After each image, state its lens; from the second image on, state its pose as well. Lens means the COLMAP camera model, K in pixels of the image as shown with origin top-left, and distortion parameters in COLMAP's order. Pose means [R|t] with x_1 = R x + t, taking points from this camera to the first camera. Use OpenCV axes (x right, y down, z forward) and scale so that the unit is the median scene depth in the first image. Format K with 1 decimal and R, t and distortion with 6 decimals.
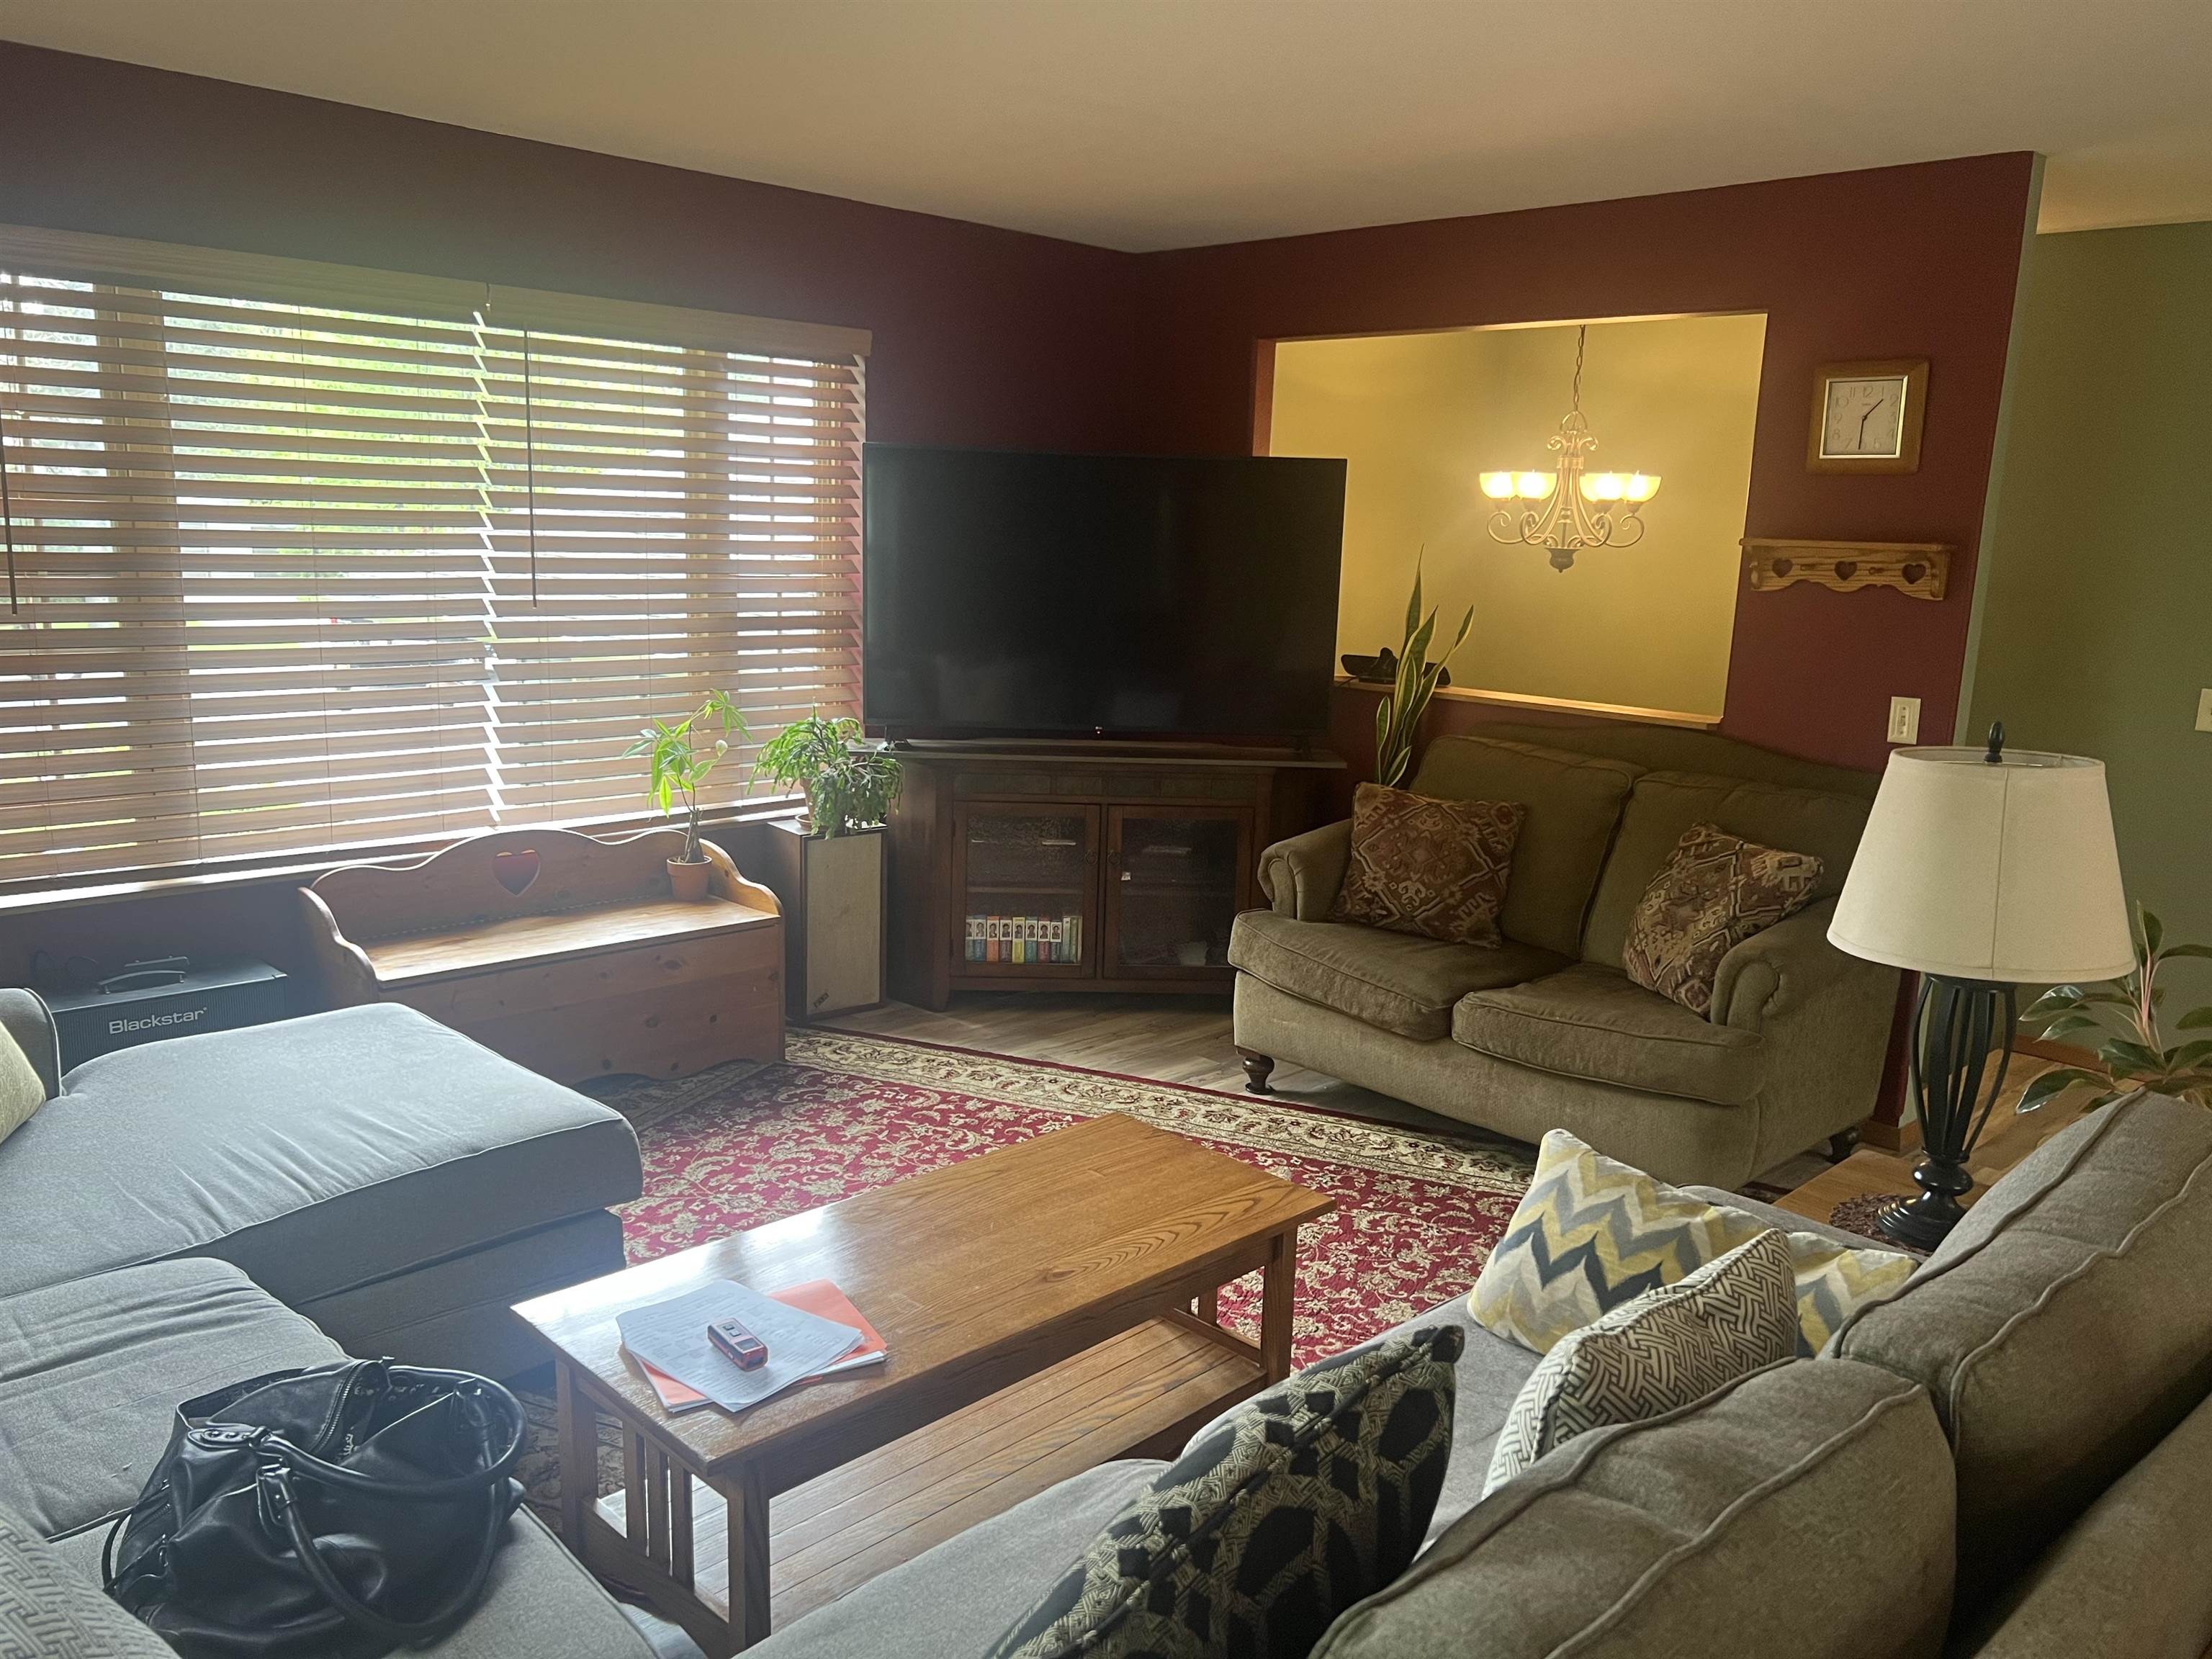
lens RADIAL K [[1663.7, 0, 1109.6], [0, 1663.7, 827.7], [0, 0, 1]] dist [0.061271, -0.081797]
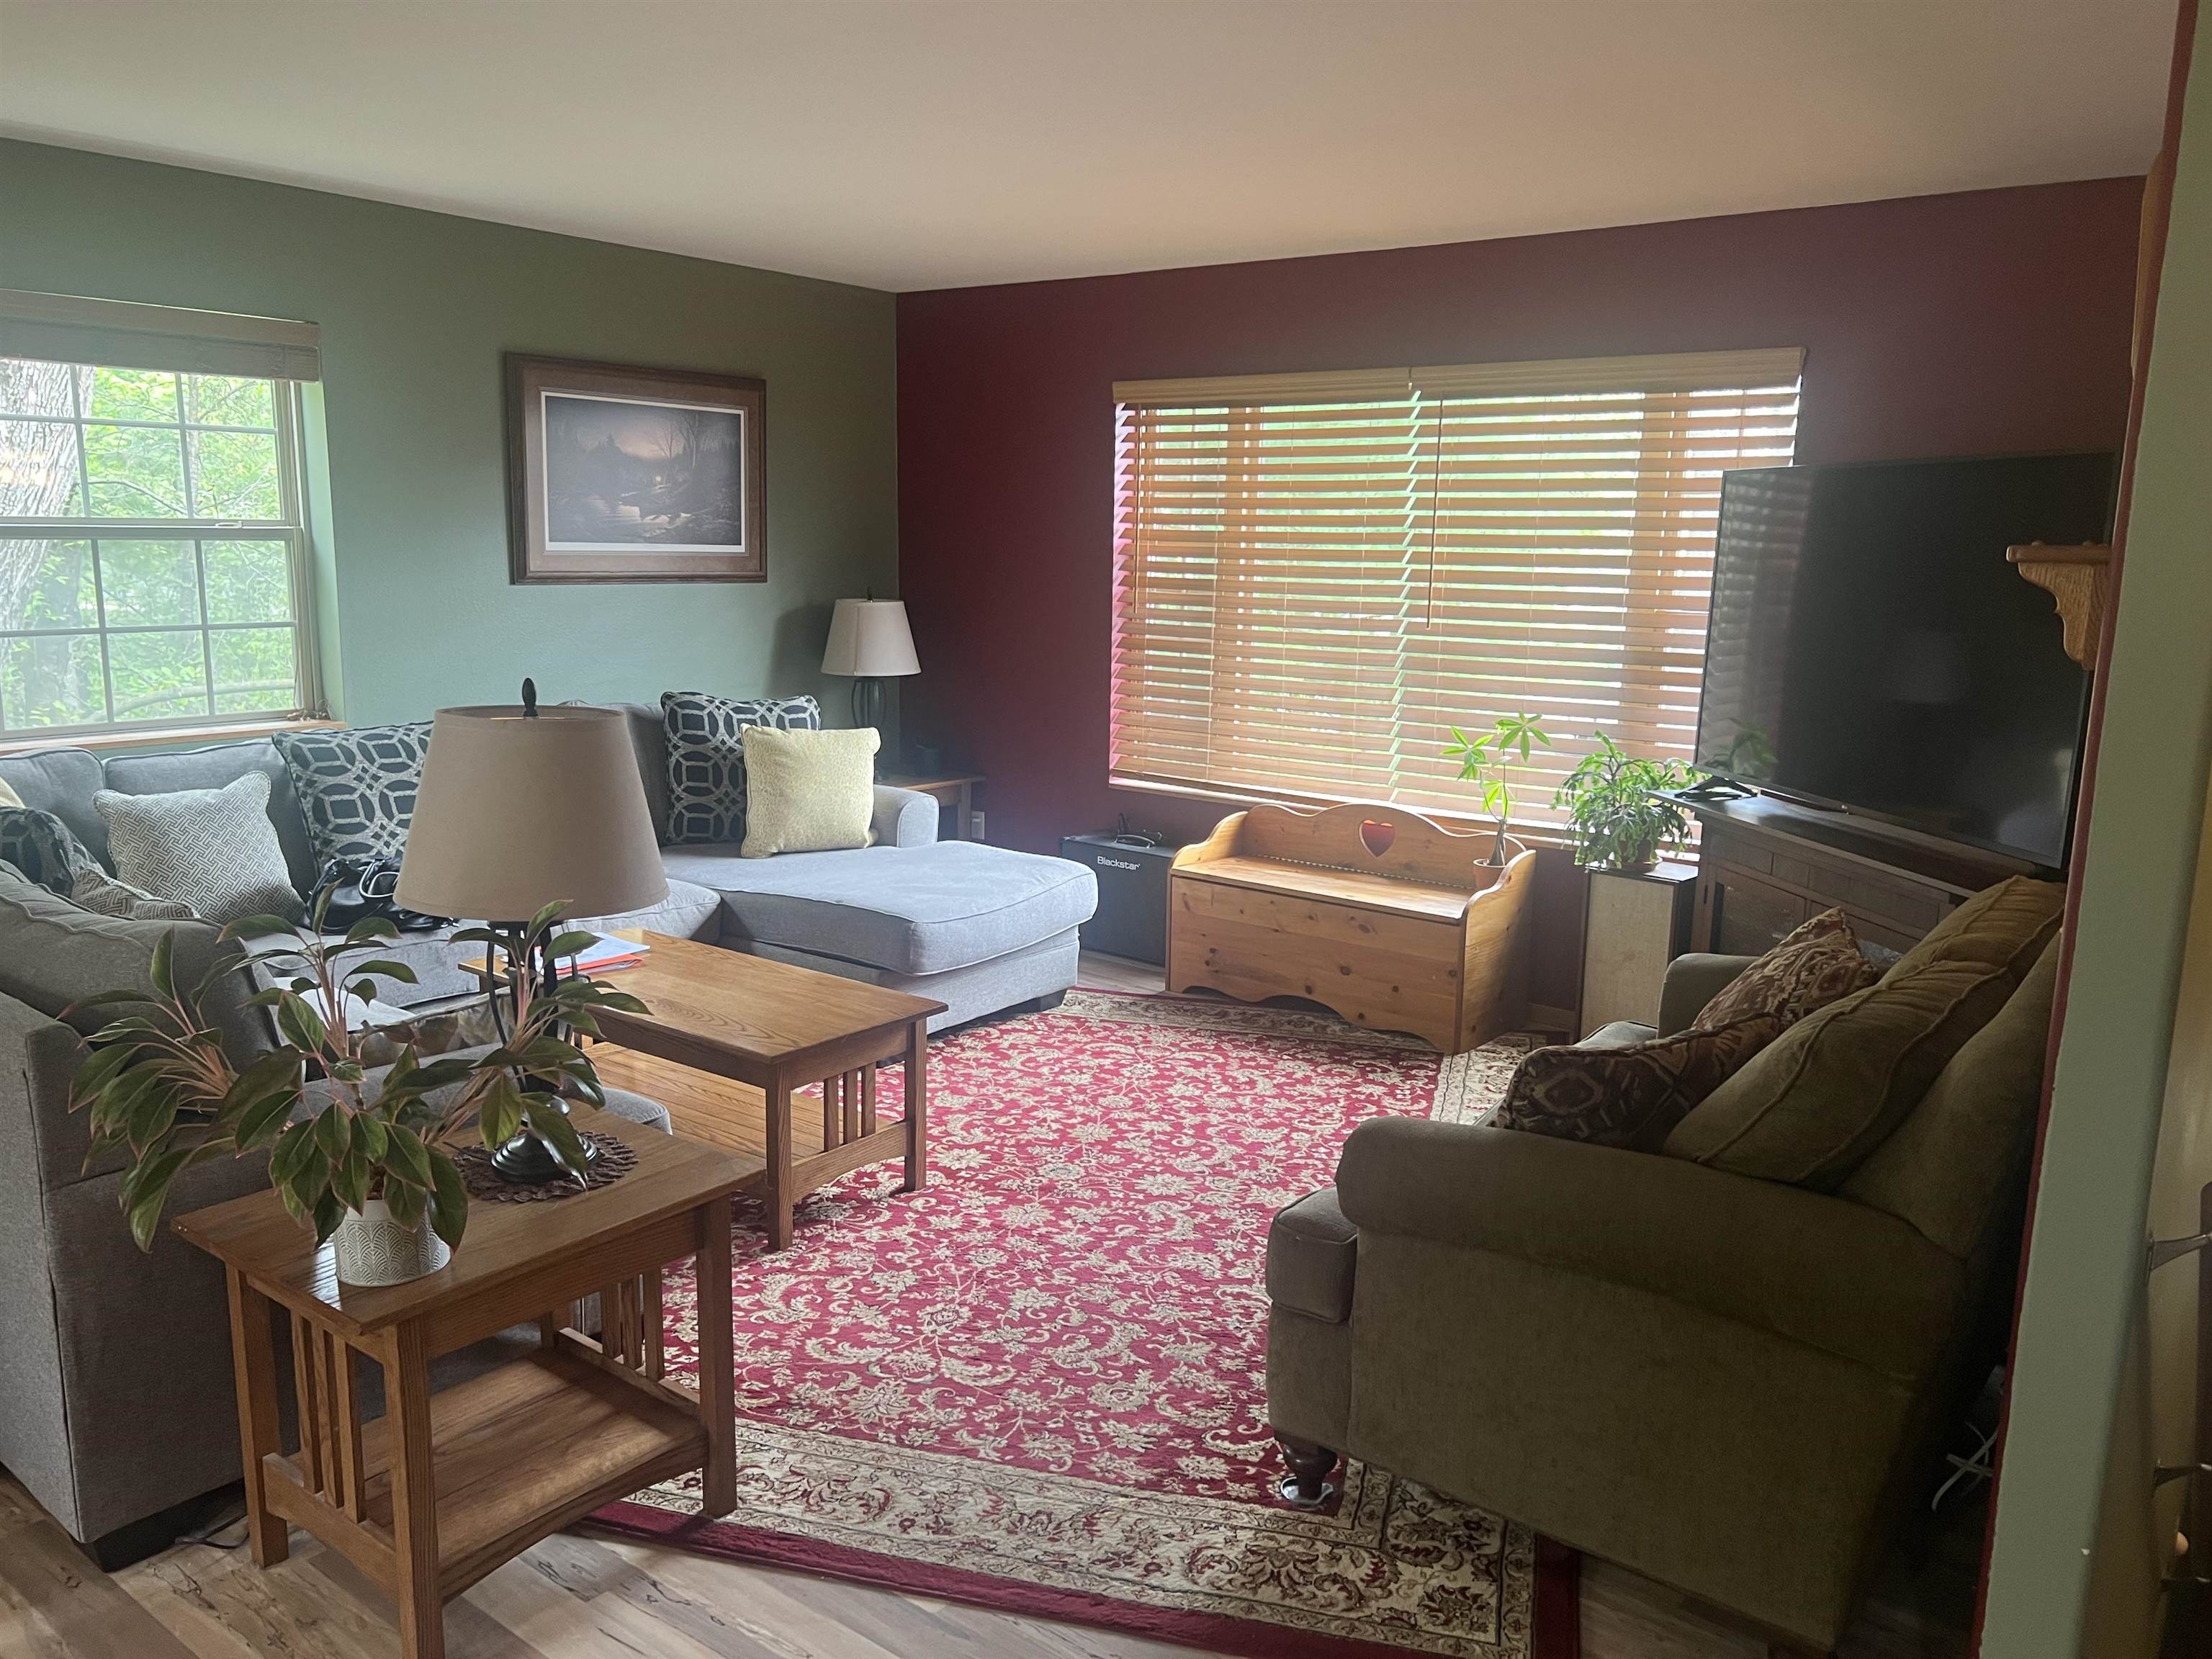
lens RADIAL K [[1663.7, 0, 1122.2], [0, 1663.7, 842.2], [0, 0, 1]] dist [0.061271, -0.081797]
pose [[0.130308, 0.150569, -0.979974, 0.868489], [-0.199488, 0.972170, 0.122844, -0.088599], [0.971197, 0.179485, 0.156718, 0.648656]]
